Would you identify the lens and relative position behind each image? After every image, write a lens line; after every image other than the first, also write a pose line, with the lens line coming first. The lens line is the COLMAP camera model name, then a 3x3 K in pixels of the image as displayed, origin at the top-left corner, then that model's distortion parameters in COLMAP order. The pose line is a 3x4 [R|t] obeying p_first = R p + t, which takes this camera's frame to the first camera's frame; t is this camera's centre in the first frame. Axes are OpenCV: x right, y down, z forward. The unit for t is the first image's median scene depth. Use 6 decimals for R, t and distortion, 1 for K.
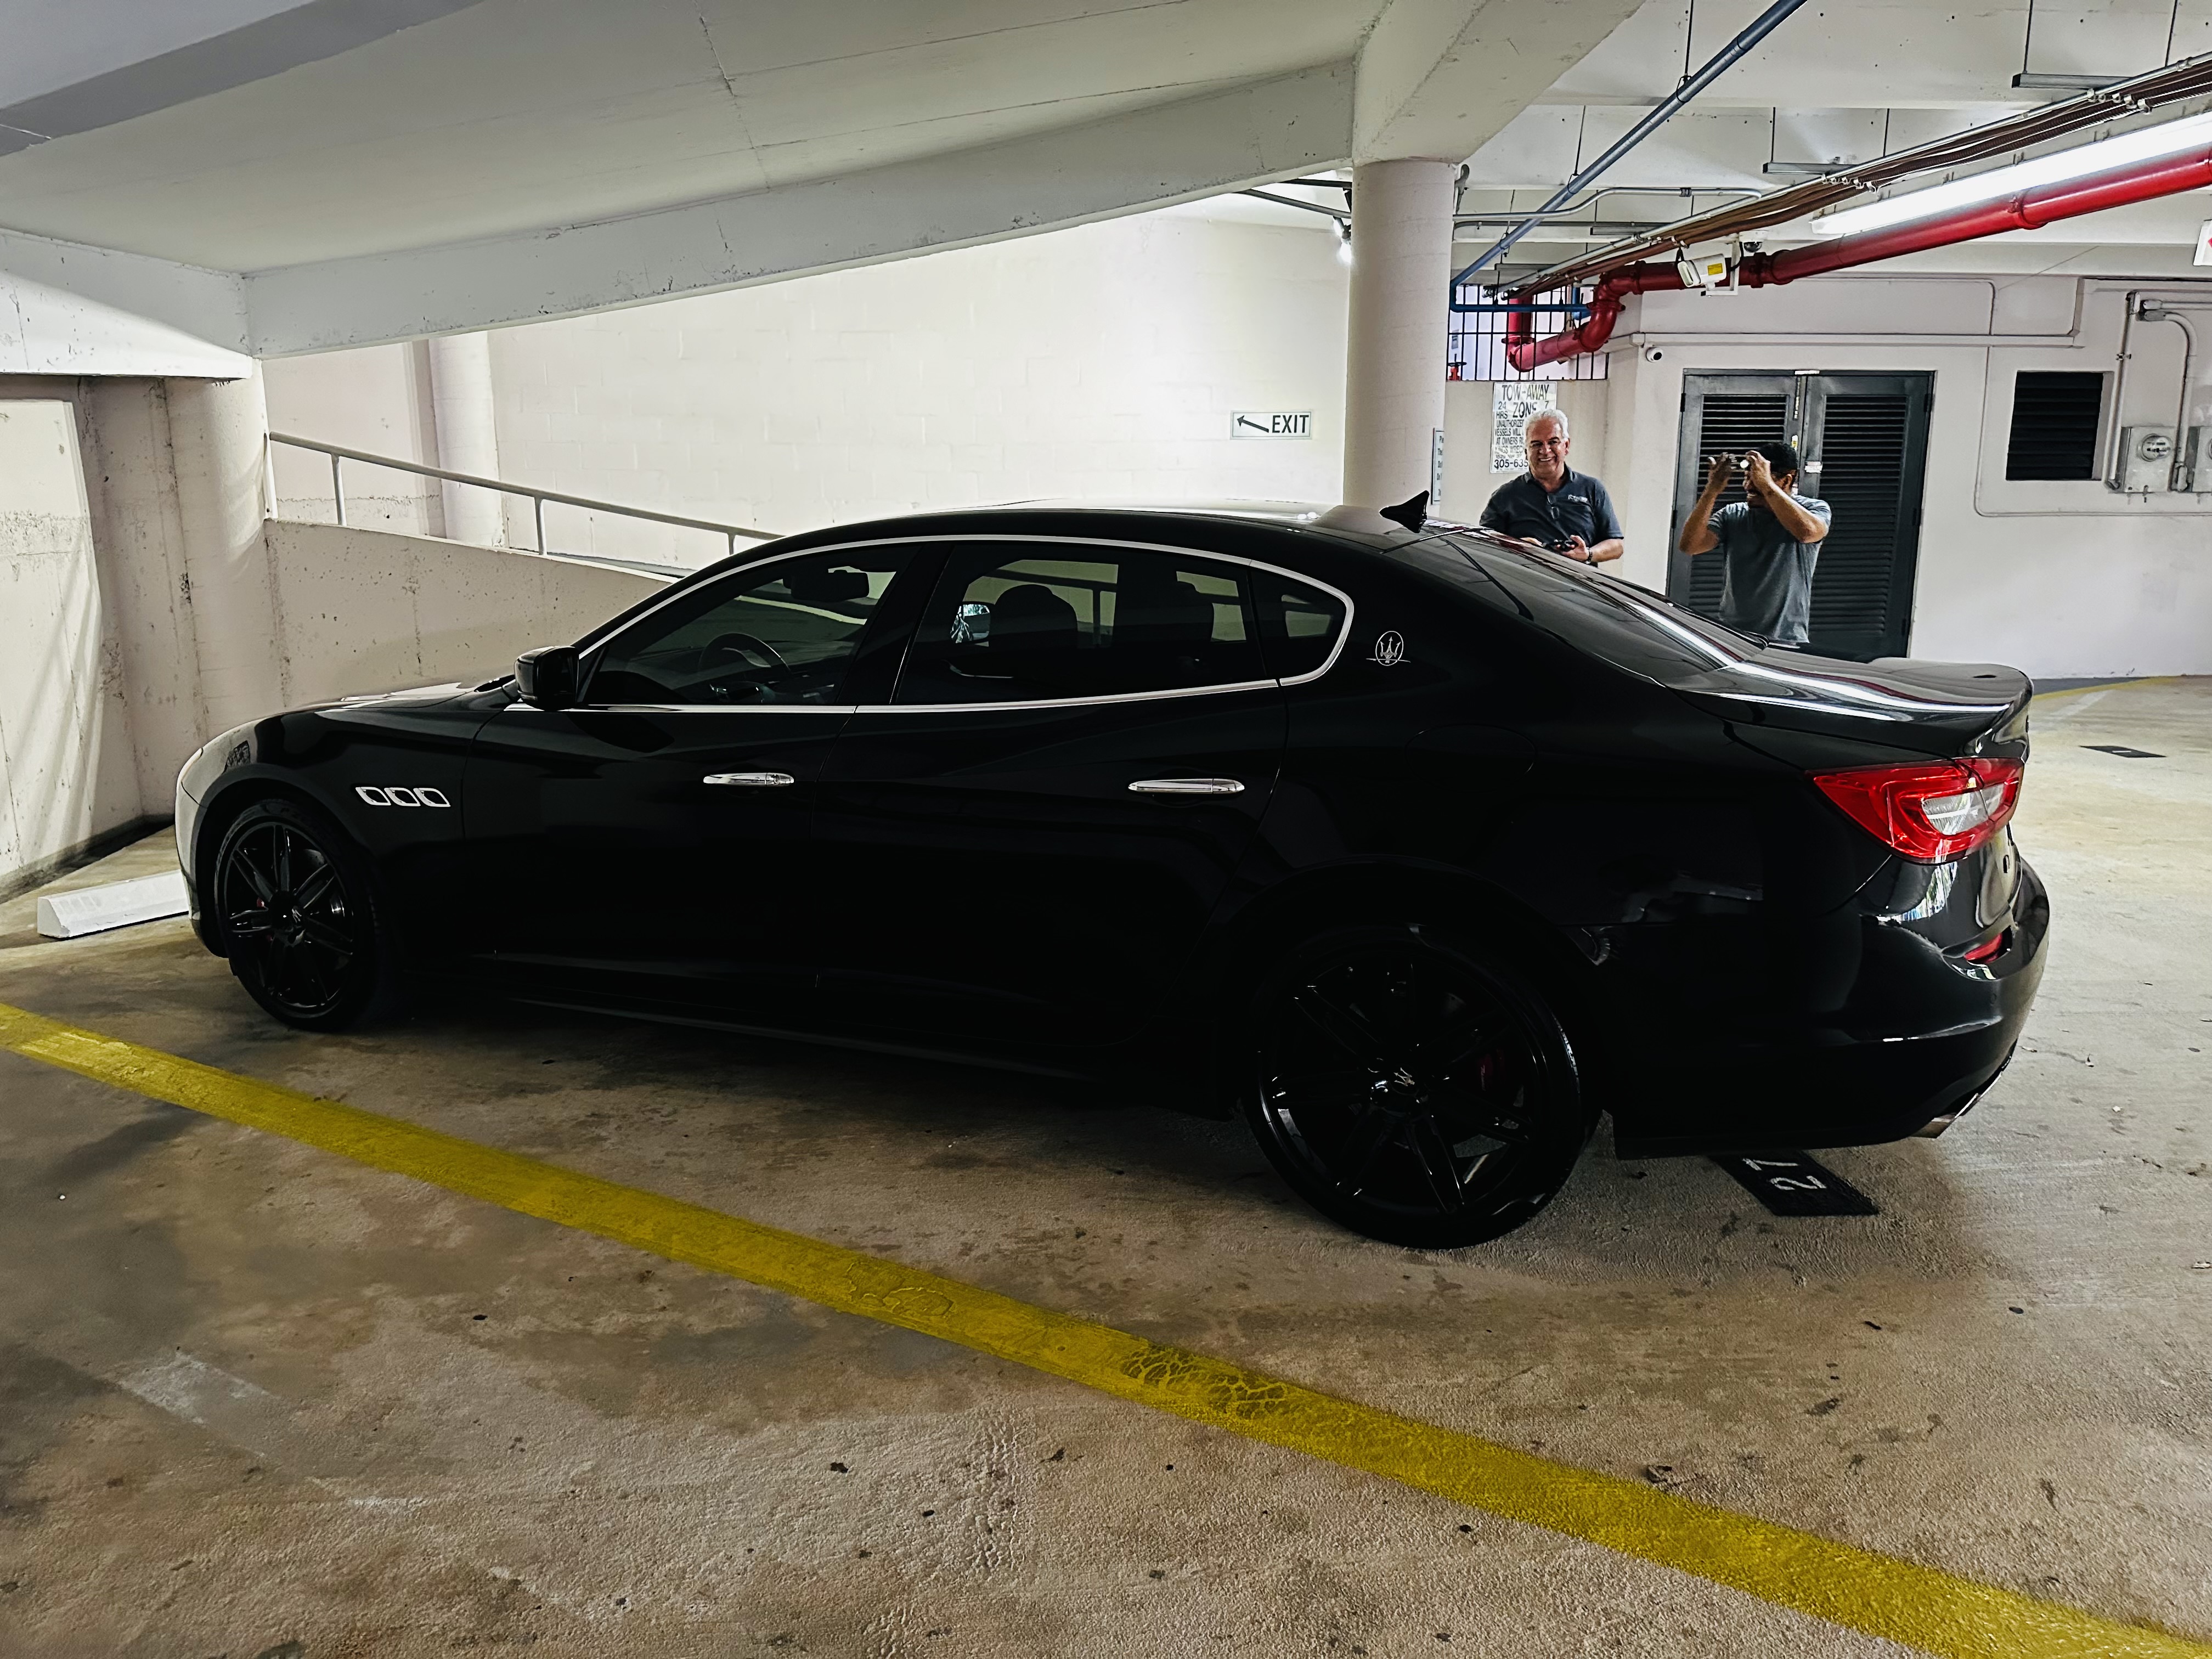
lens RADIAL K [[1542.0, 0, 1119.5], [0, 1542.0, 835.3], [0, 0, 1]] dist [0.089346, -0.100079]
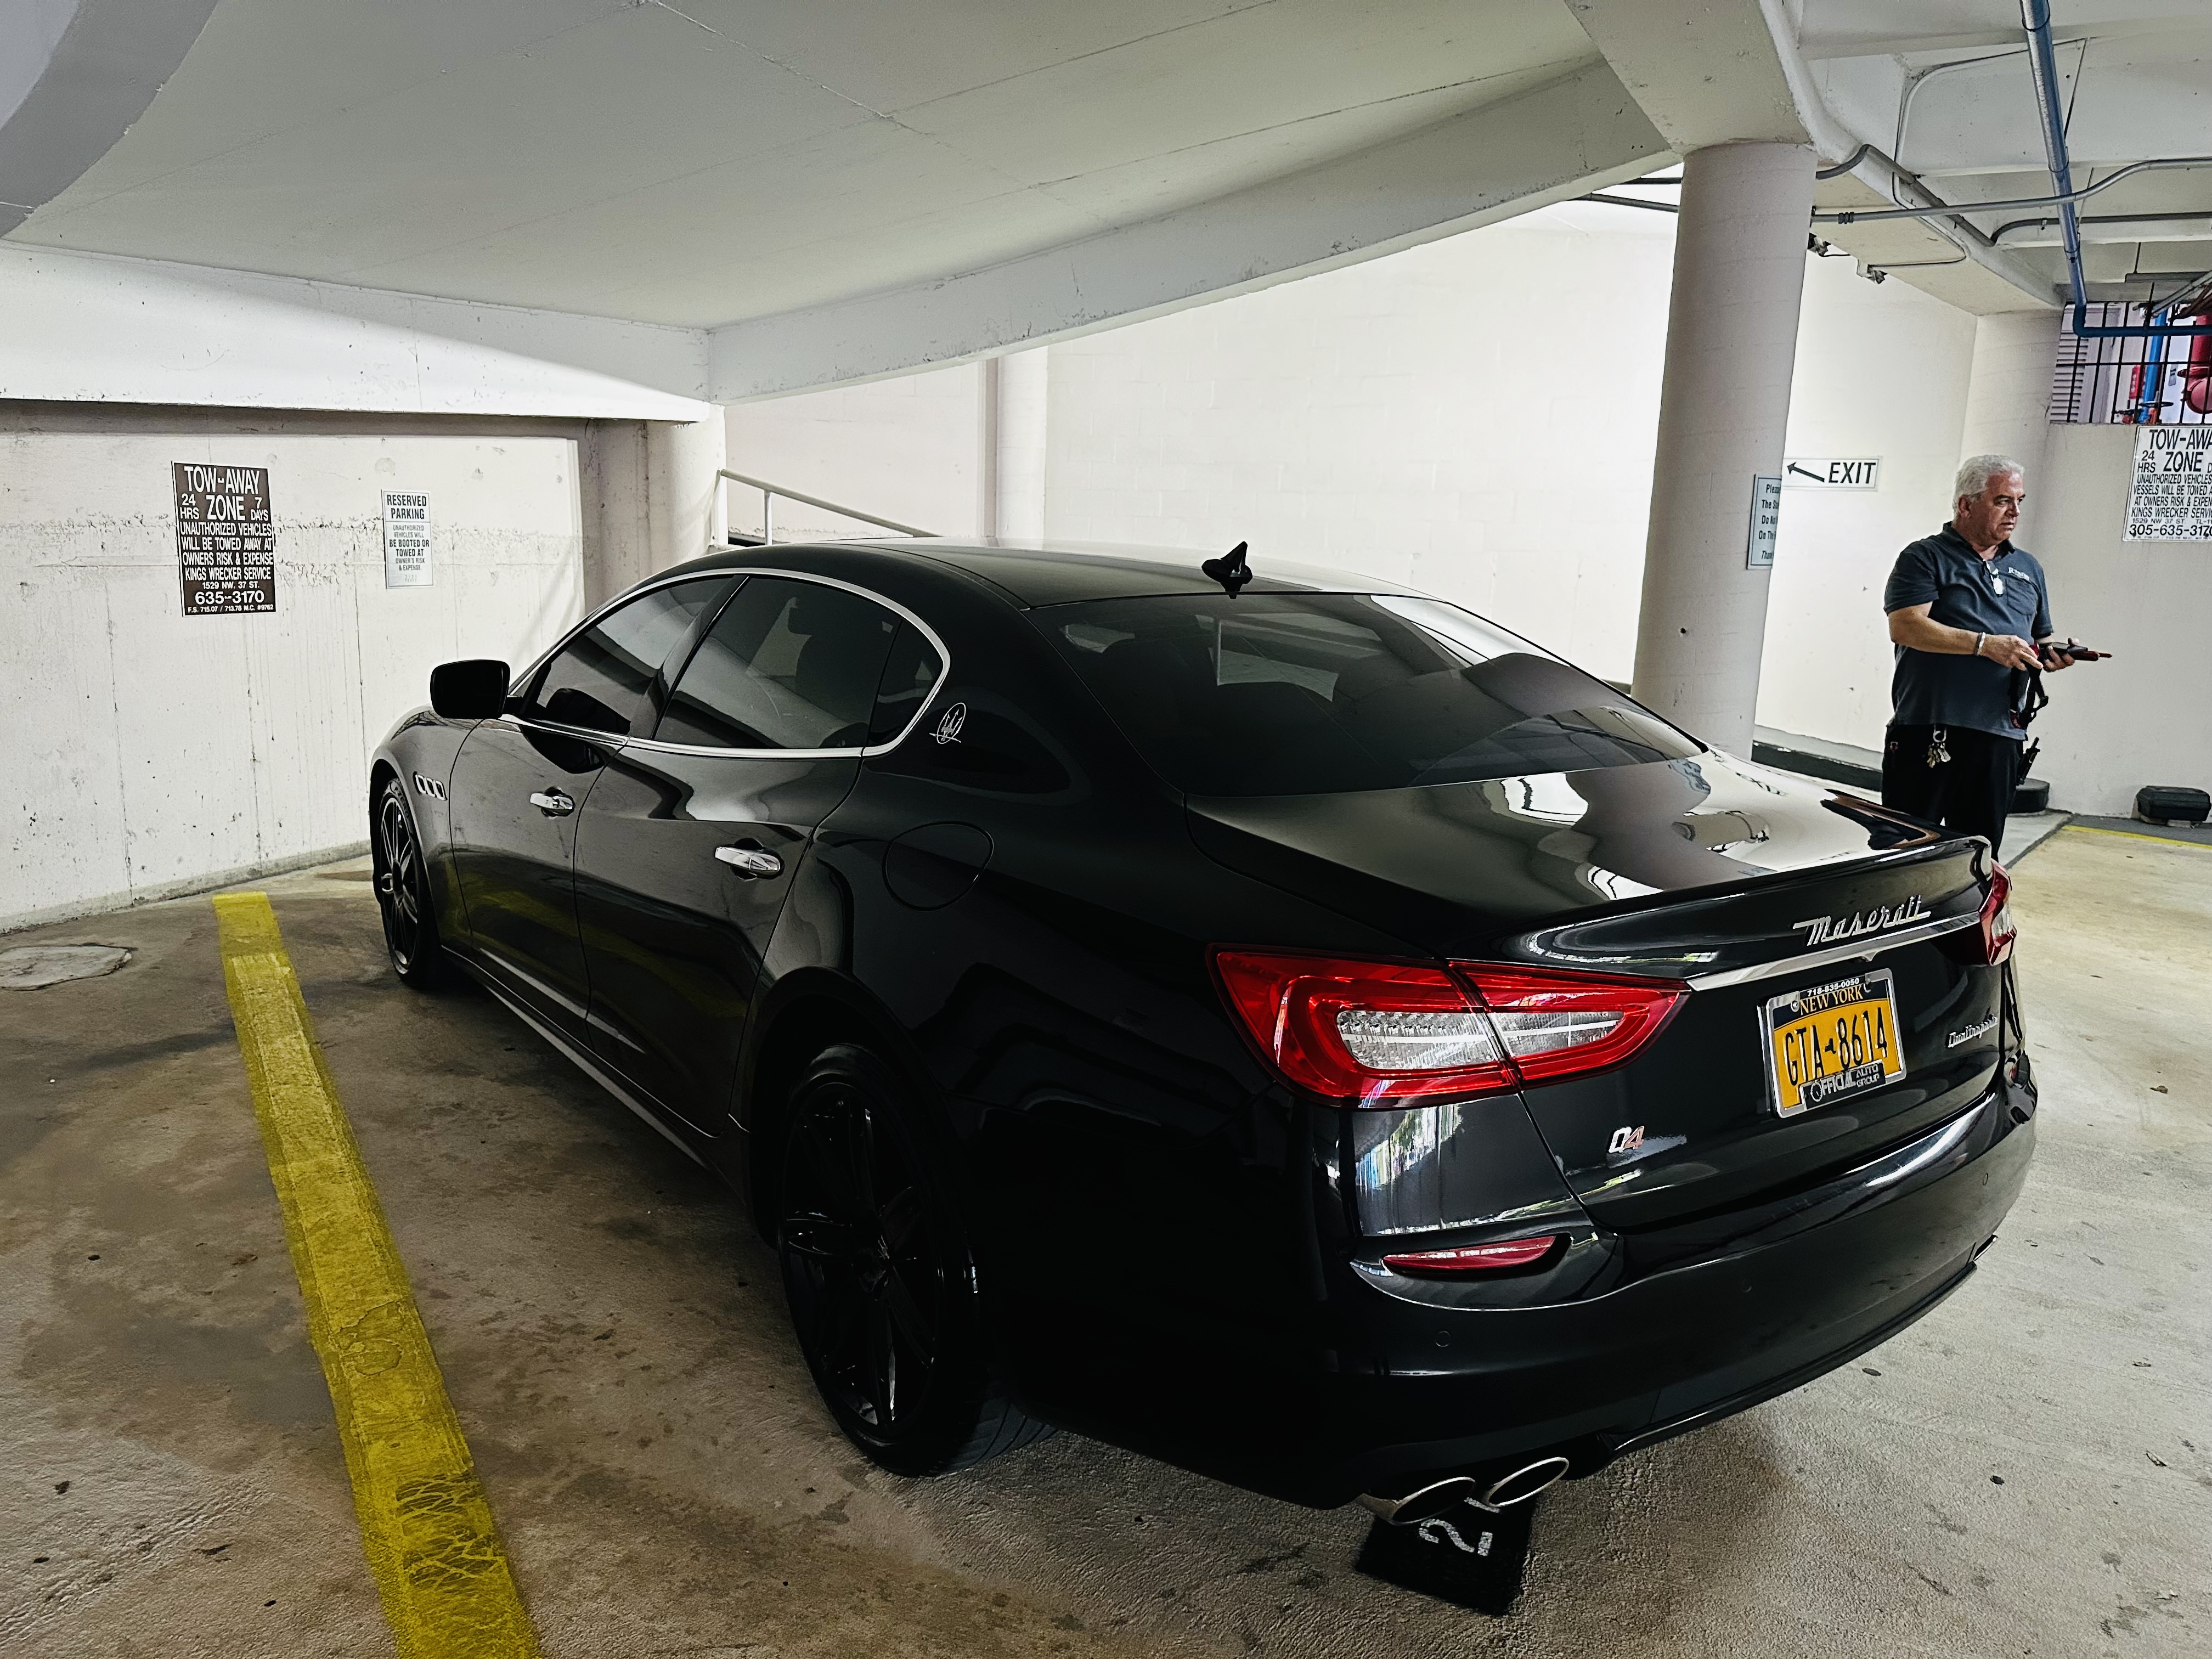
lens RADIAL K [[1576.9, 0, 1101.1], [0, 1576.9, 827.2], [0, 0, 1]] dist [0.085034, -0.105593]
pose [[0.876653, 0.119275, -0.466103, 0.316103], [-0.137920, 0.990425, -0.005954, -0.035576], [0.460930, 0.069505, 0.884710, 0.146265]]
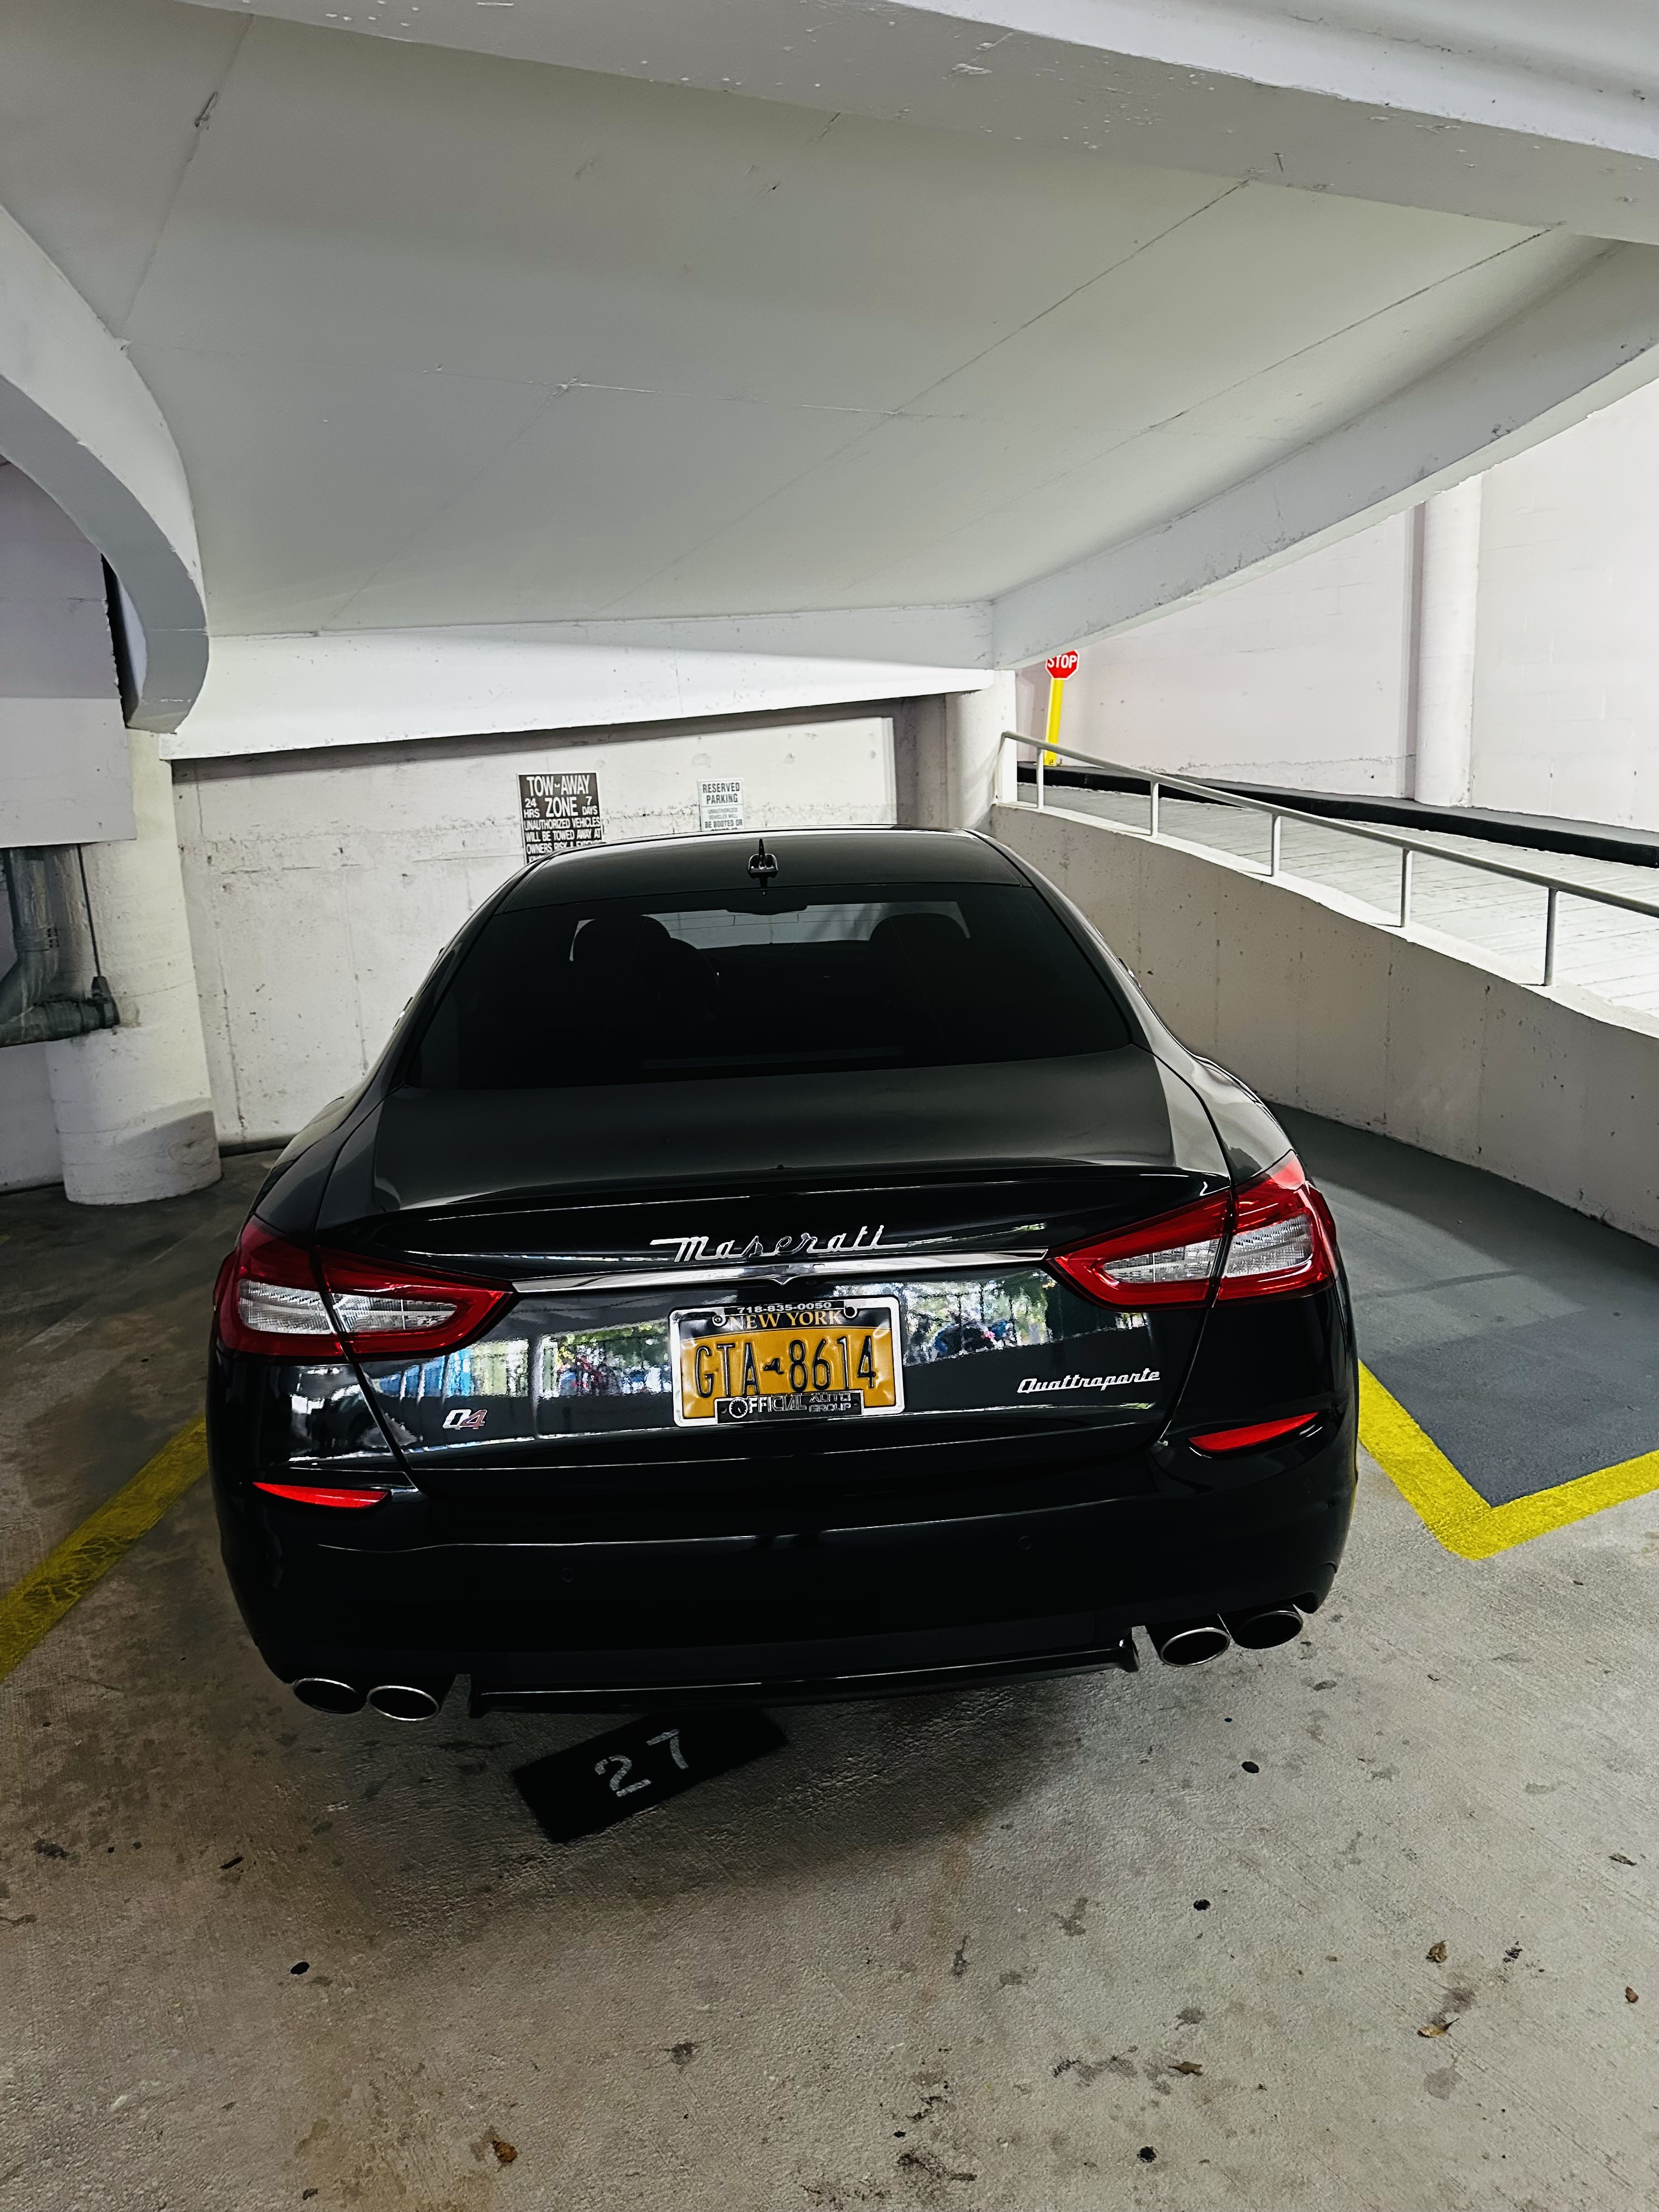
lens RADIAL K [[1569.0, 0, 839.4], [0, 1569.0, 1105.8], [0, 0, 1]] dist [0.159056, -0.291007]
pose [[0.467686, 0.172123, -0.866974, 0.594845], [-0.150324, 0.982056, 0.113879, -0.109664], [0.871018, 0.077067, 0.485168, 0.374311]]
